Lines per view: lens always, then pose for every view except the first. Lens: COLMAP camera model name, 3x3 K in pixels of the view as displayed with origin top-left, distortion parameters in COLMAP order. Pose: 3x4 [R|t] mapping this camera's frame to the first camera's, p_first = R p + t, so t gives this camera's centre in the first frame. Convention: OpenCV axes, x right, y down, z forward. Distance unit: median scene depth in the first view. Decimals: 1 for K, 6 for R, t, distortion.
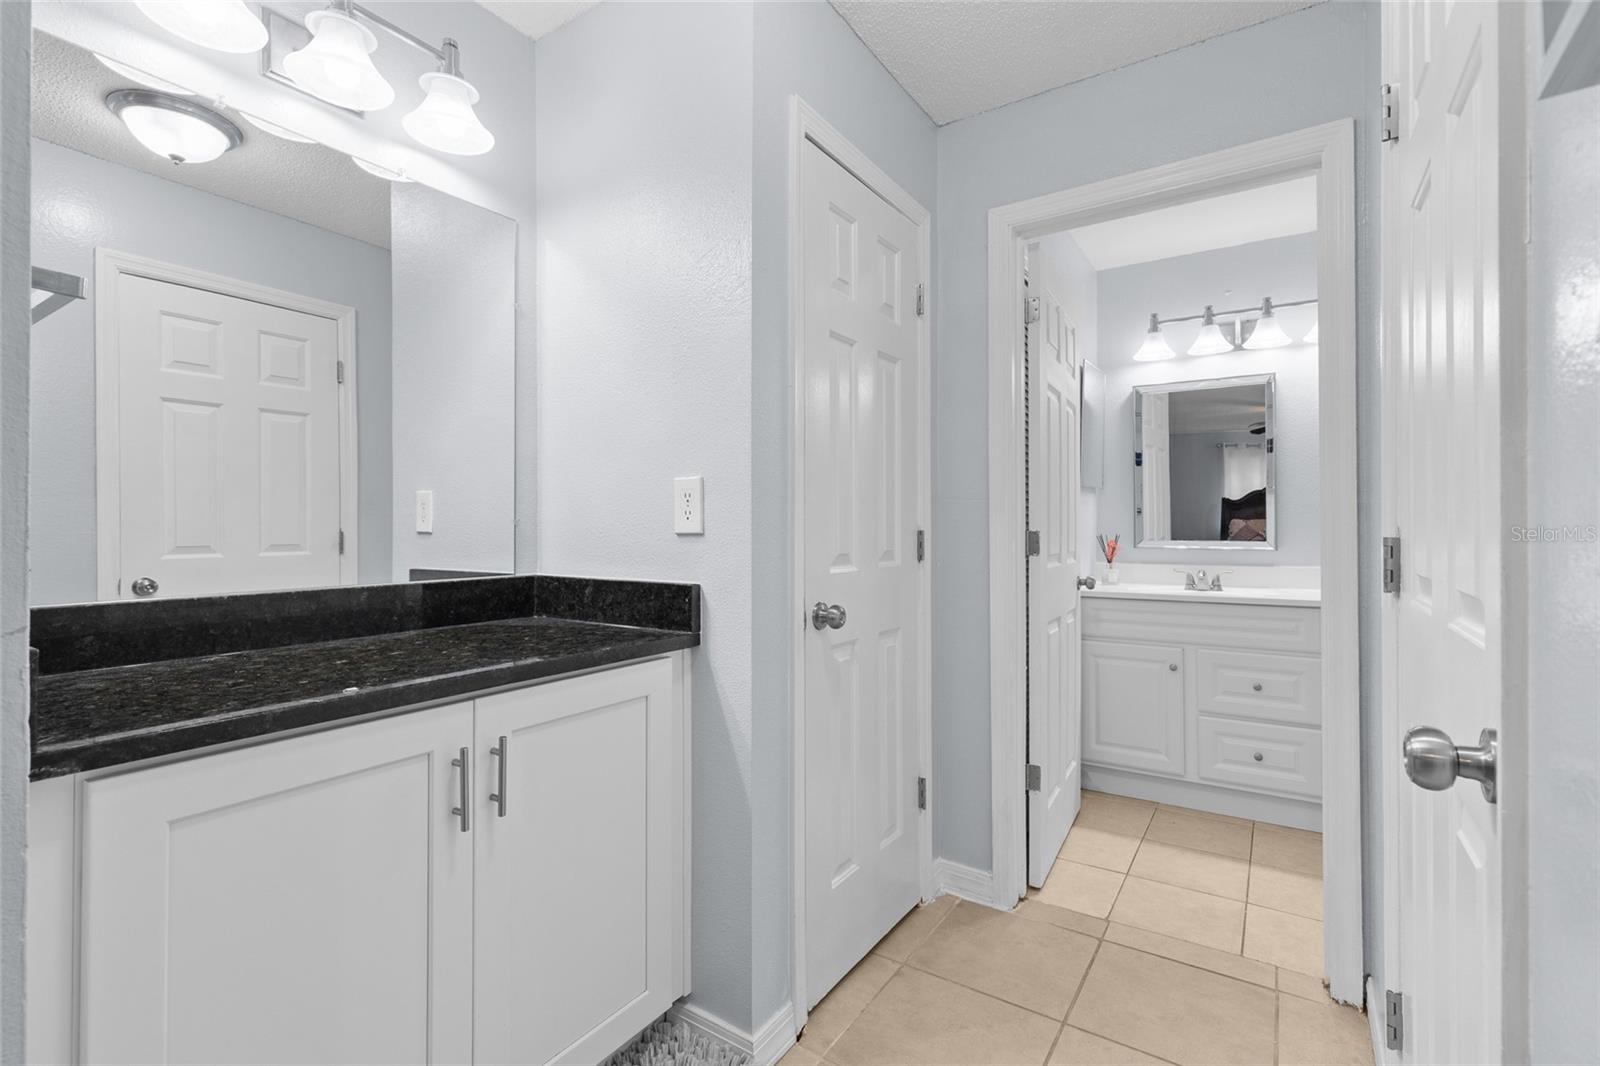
lens RADIAL K [[723.2, 0, 799.7], [0, 723.2, 532.0], [0, 0, 1]] dist [0.012520, -0.001553]
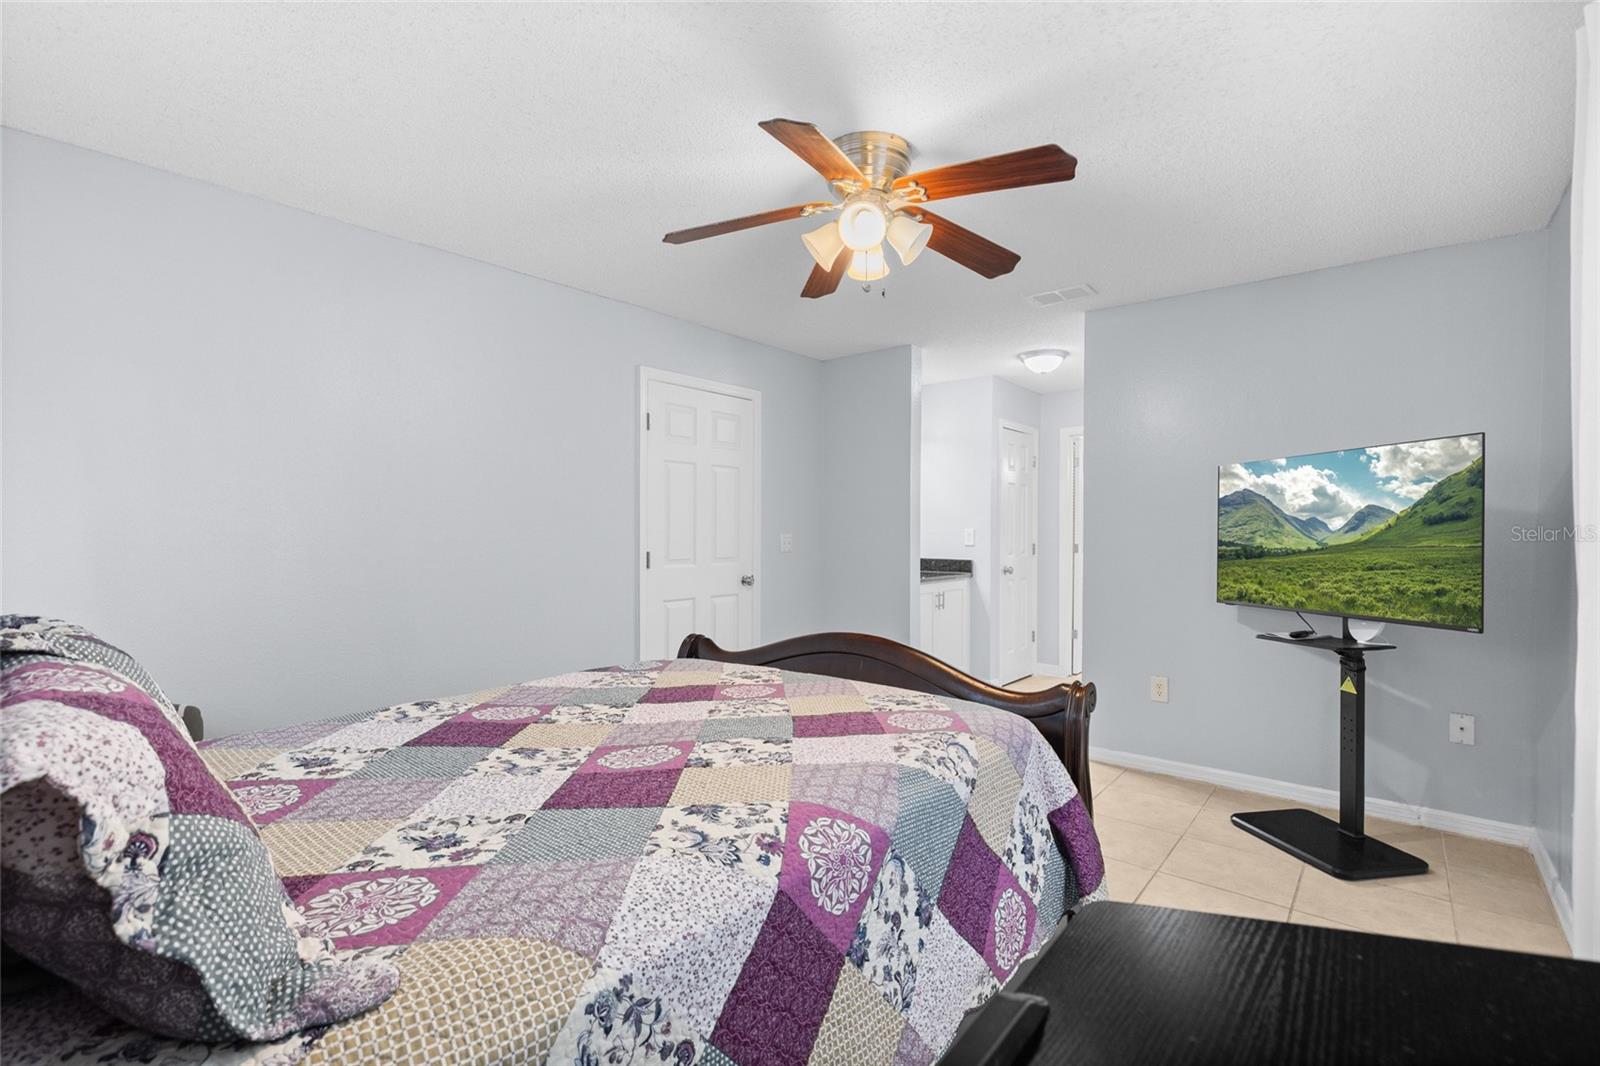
lens RADIAL K [[723.2, 0, 802.0], [0, 723.2, 533.6], [0, 0, 1]] dist [0.012520, -0.001553]
pose [[0.994214, 0.007045, -0.107185, -0.542550], [-0.006350, 0.999957, 0.006824, -0.069557], [0.107228, -0.006104, 0.994216, -2.407868]]
